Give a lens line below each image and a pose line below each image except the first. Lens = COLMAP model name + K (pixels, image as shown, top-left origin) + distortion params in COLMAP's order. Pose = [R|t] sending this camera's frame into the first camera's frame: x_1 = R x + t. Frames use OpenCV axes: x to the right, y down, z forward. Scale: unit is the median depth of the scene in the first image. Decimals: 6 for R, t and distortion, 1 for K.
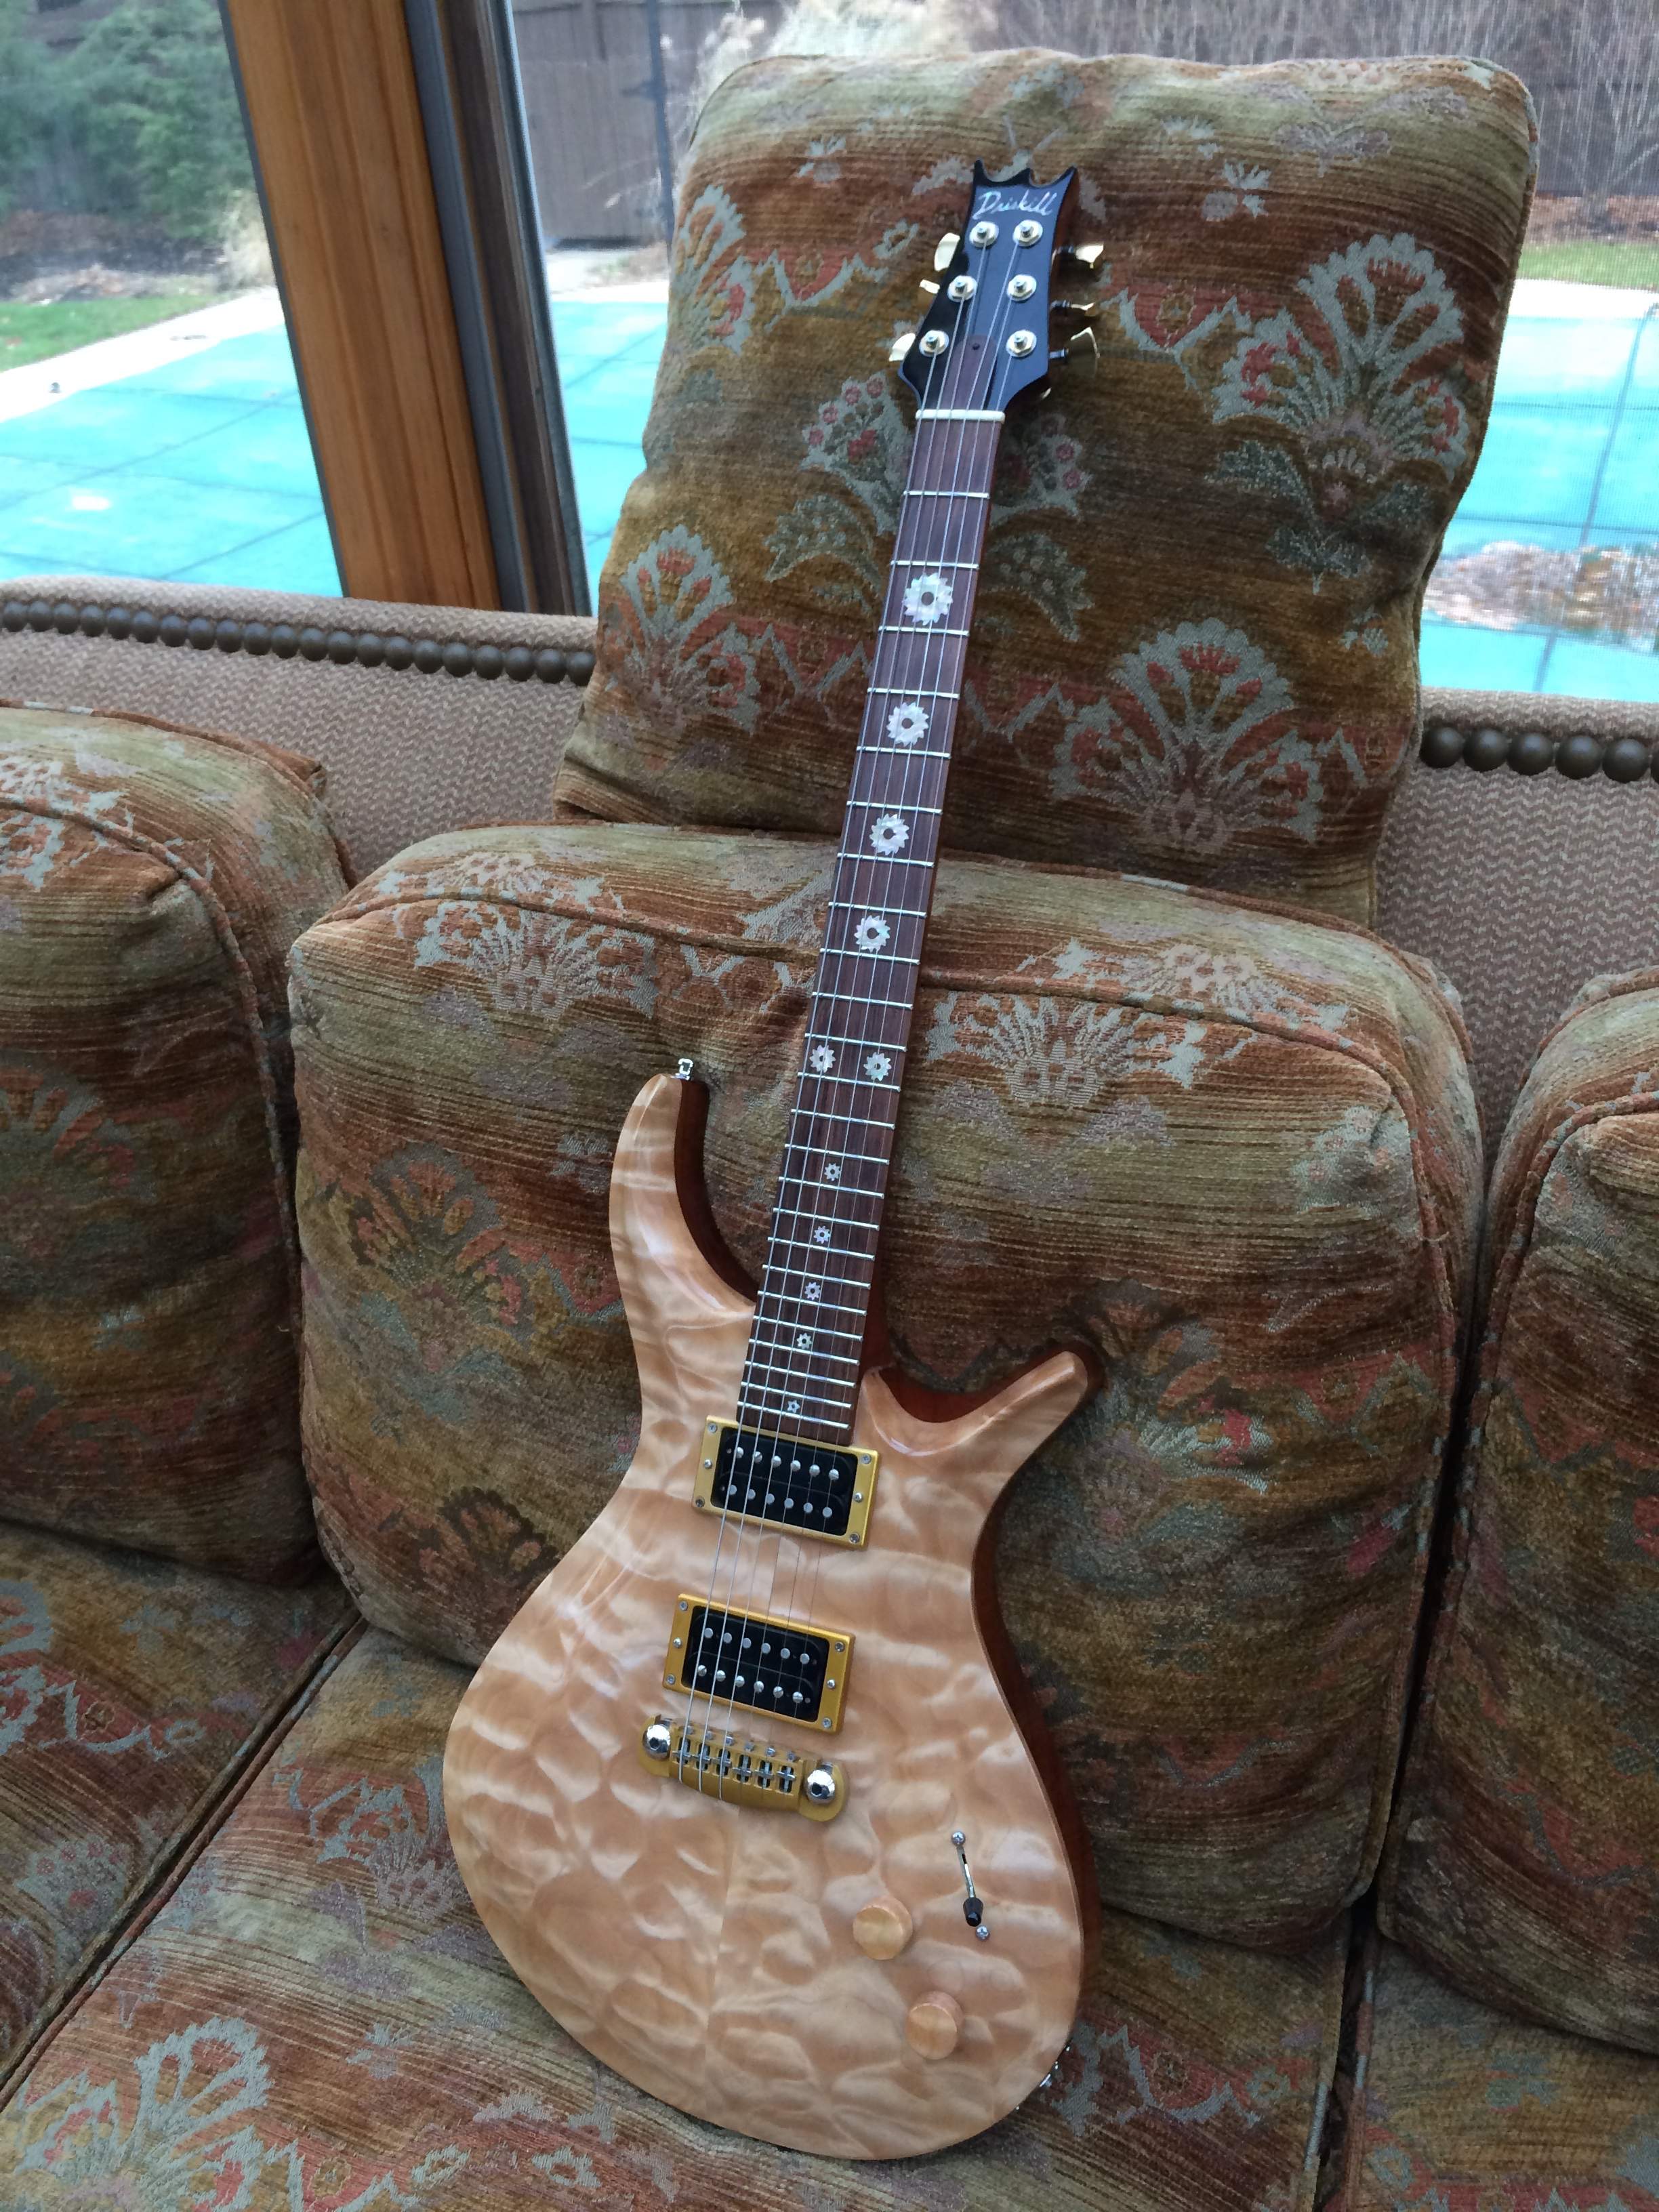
lens RADIAL K [[1847.9, 0, 829.5], [0, 1847.9, 1106.0], [0, 0, 1]] dist [0.075186, -0.129484]
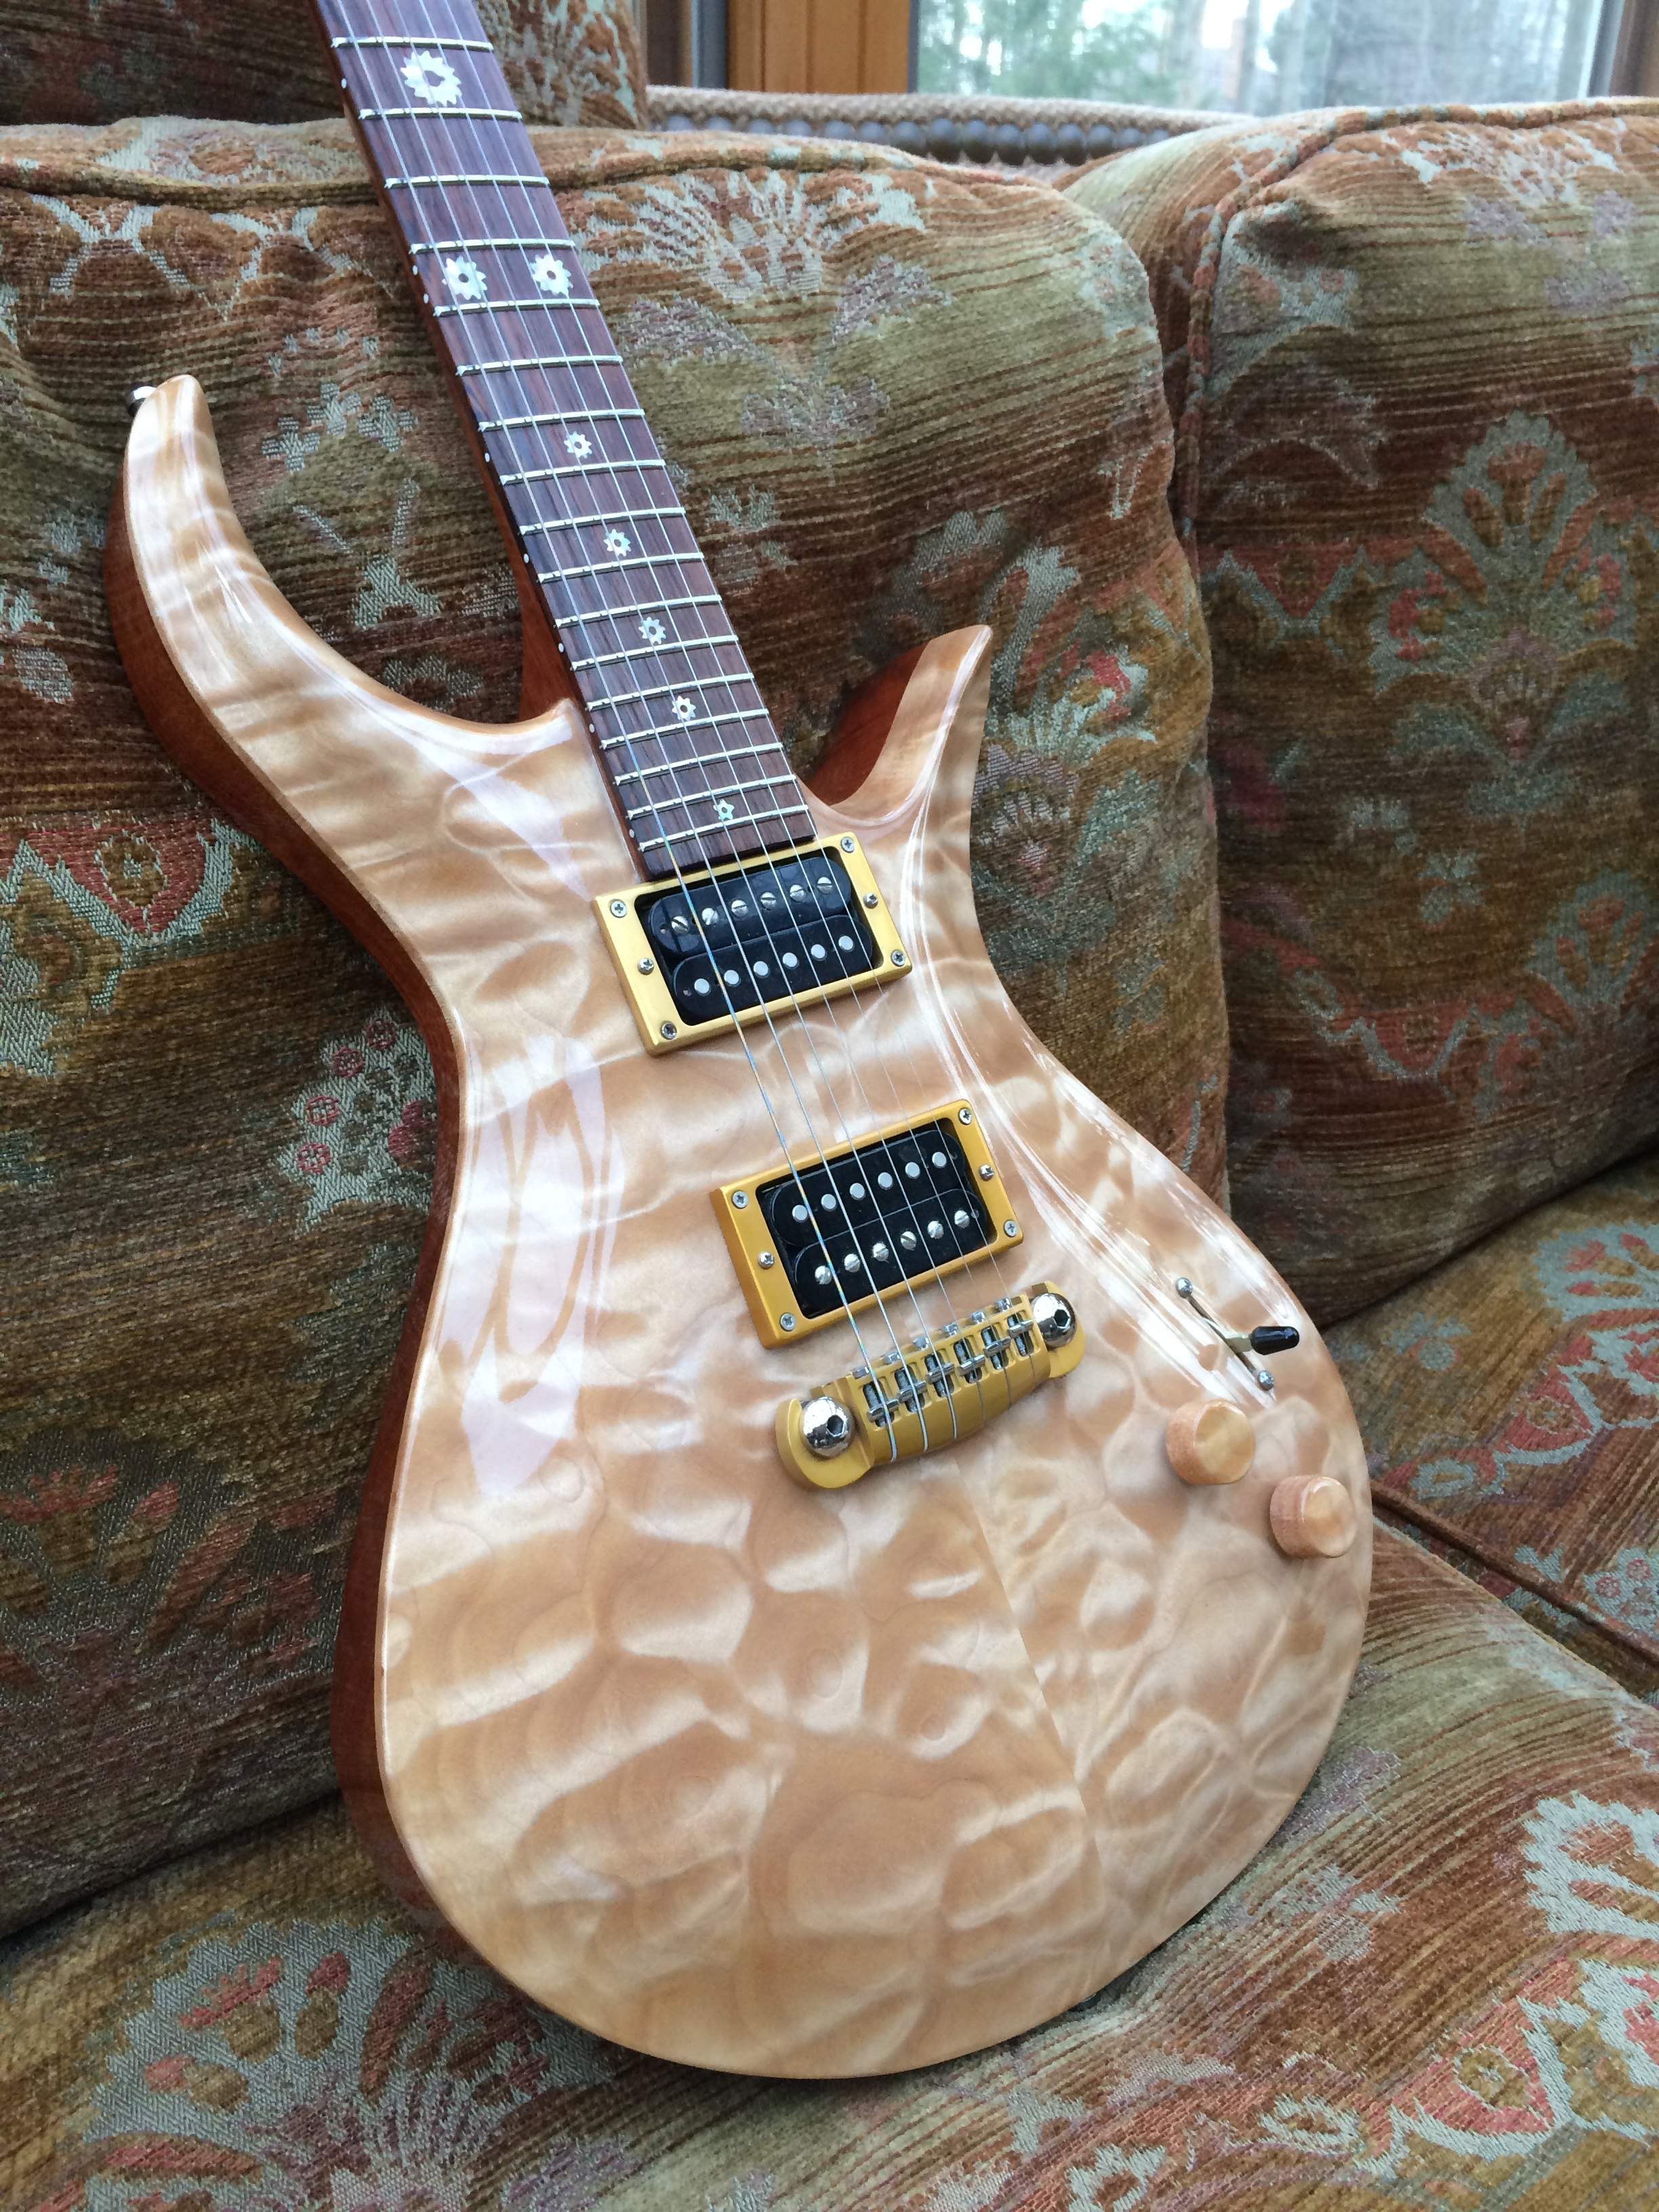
lens RADIAL K [[1847.9, 0, 829.5], [0, 1847.9, 1106.0], [0, 0, 1]] dist [0.075186, -0.129484]
pose [[0.517280, -0.327040, 0.790864, -0.493973], [0.431178, 0.897841, 0.089258, 0.205581], [-0.739262, 0.294832, 0.605447, 0.633026]]
